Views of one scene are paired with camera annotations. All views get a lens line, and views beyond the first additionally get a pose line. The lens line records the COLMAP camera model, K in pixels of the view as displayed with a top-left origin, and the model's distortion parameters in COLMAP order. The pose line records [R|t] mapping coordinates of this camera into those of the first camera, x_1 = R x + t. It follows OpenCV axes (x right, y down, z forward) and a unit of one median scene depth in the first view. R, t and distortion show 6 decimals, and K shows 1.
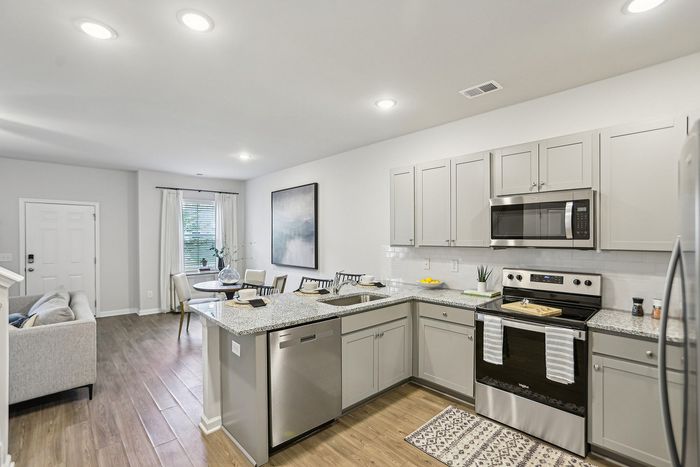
lens RADIAL K [[320.4, 0, 350.1], [0, 320.4, 237.1], [0, 0, 1]] dist [-0.003636, 0.003796]
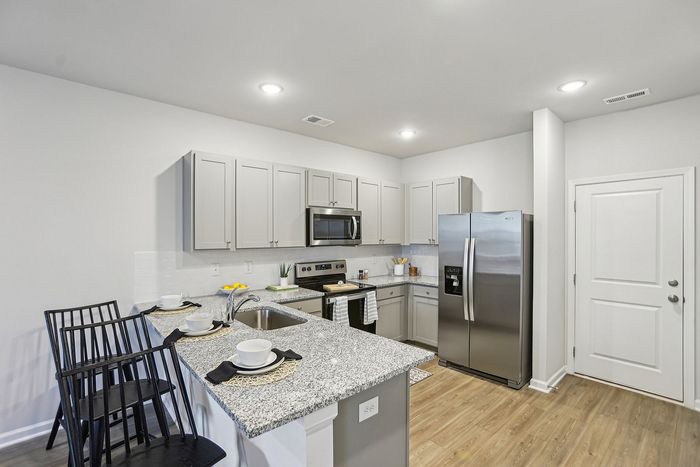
lens RADIAL K [[320.4, 0, 344.8], [0, 320.4, 234.8], [0, 0, 1]] dist [-0.003636, 0.003796]
pose [[0.053516, 0.006861, 0.998543, -0.823433], [0.004283, 0.999966, -0.007100, -0.004184], [-0.998558, 0.004657, 0.053485, 0.819853]]
